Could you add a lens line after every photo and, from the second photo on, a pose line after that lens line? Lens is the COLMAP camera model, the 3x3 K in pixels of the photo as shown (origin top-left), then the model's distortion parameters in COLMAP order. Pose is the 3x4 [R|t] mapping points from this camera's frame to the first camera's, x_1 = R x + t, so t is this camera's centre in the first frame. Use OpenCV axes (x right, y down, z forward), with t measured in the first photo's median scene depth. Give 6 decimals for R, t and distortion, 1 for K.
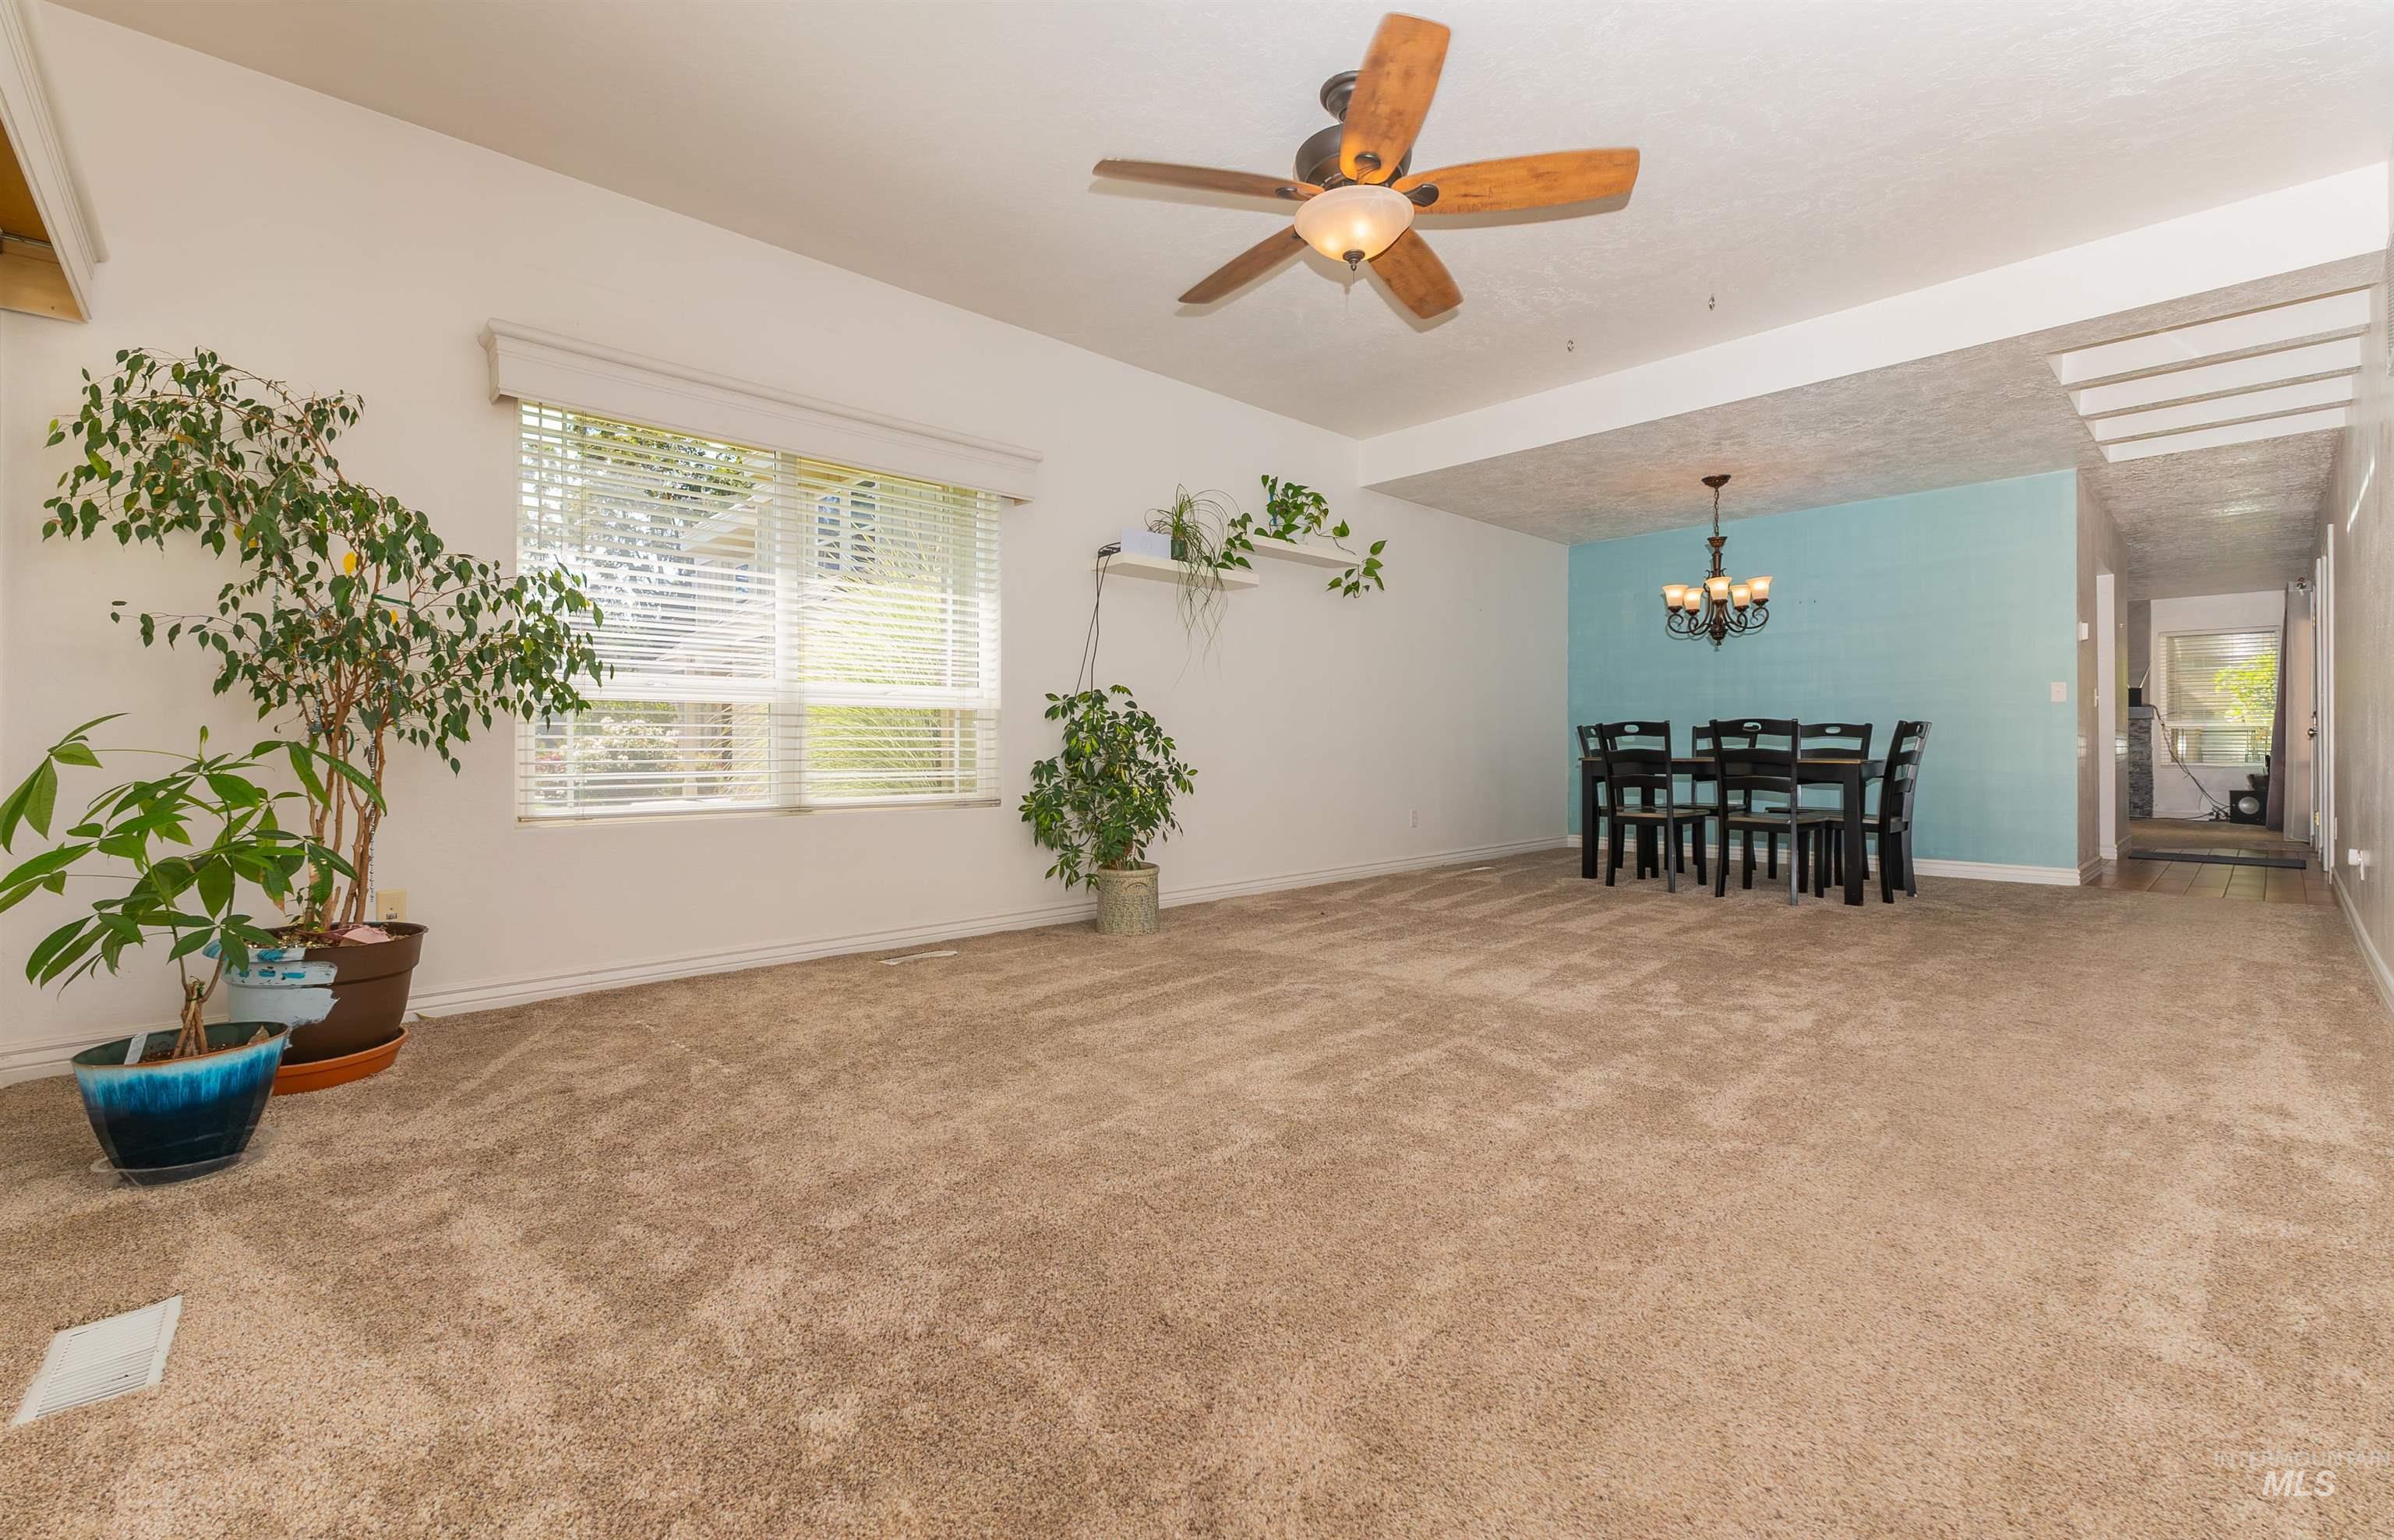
lens RADIAL K [[1005.9, 0, 1198.4], [0, 1005.9, 745.5], [0, 0, 1]] dist [0.000091, -0.001067]
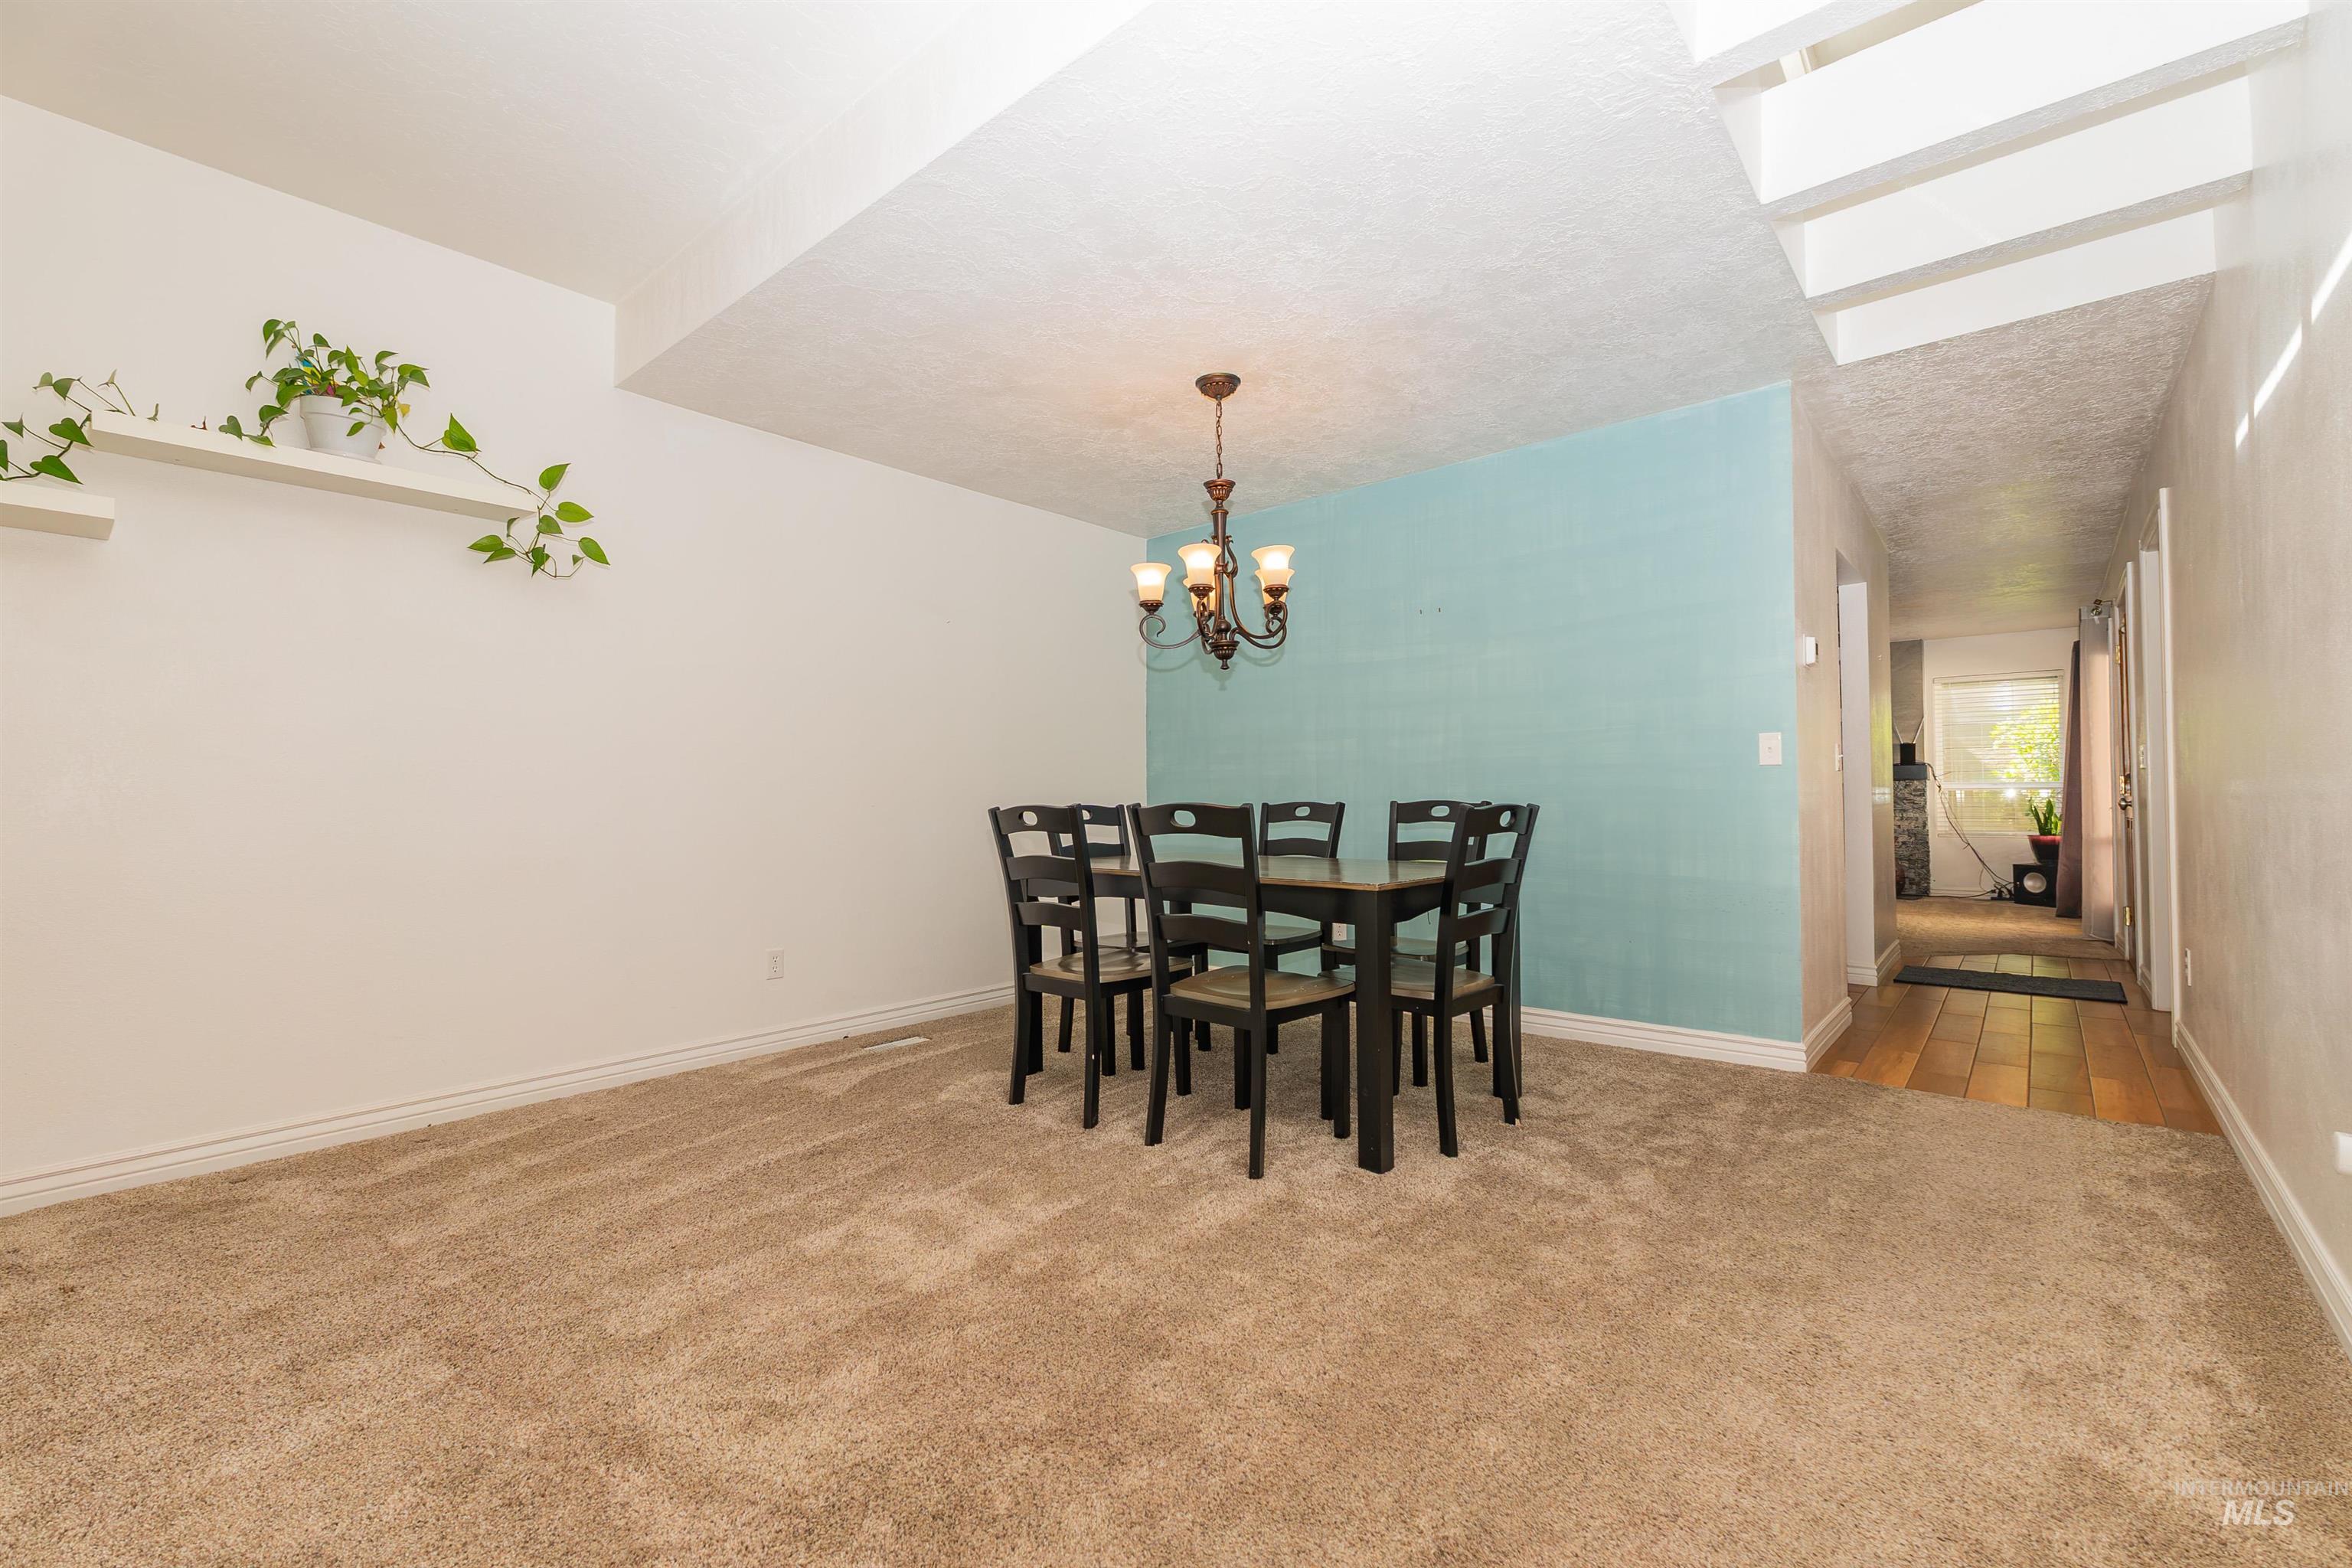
lens RADIAL K [[1006.0, 0, 1171.8], [0, 1006.0, 791.4], [0, 0, 1]] dist [-0.000211, 0.001138]
pose [[0.993940, -0.008453, 0.109599, 0.423855], [0.009755, 0.999888, -0.011354, -0.023027], [-0.109491, 0.012355, 0.993911, 0.430933]]
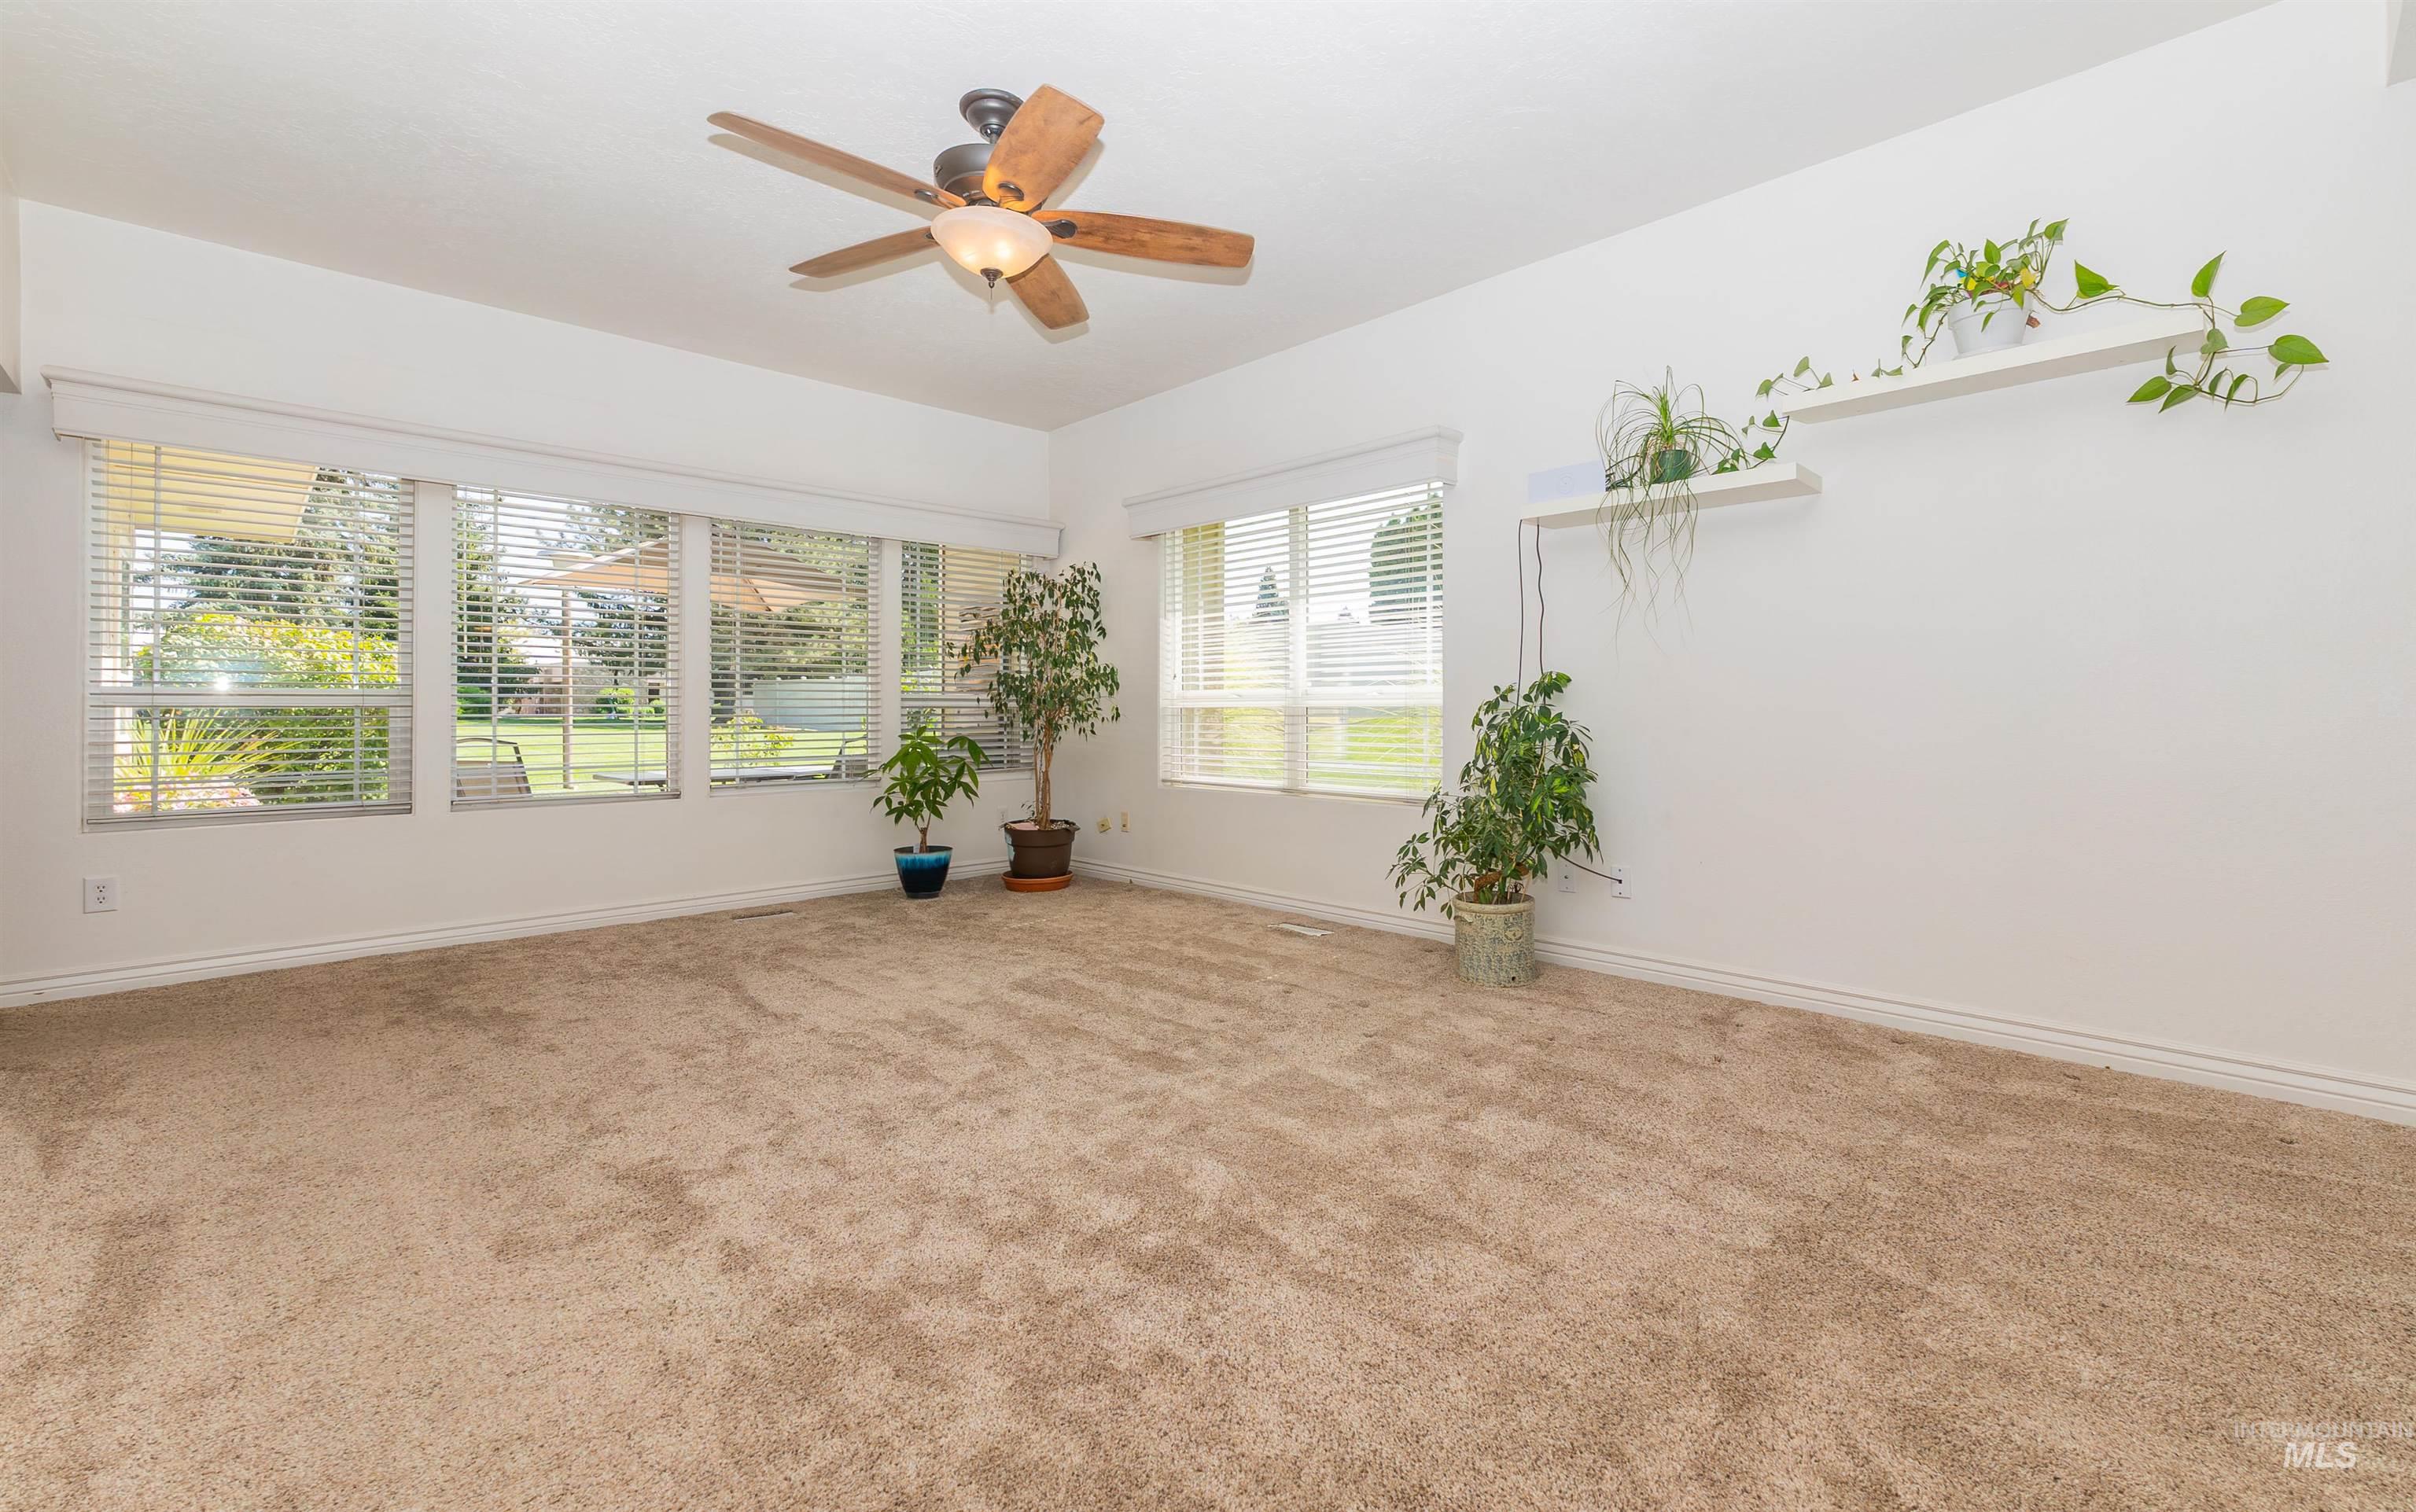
lens RADIAL K [[1025.1, 0, 1226.2], [0, 1025.1, 712.7], [0, 0, 1]] dist [0.002262, -0.000150]
pose [[0.001831, 0.004872, -0.999986, 0.562575], [0.001776, 0.999987, 0.004875, -0.025403], [0.999997, -0.001785, 0.001822, 0.583172]]
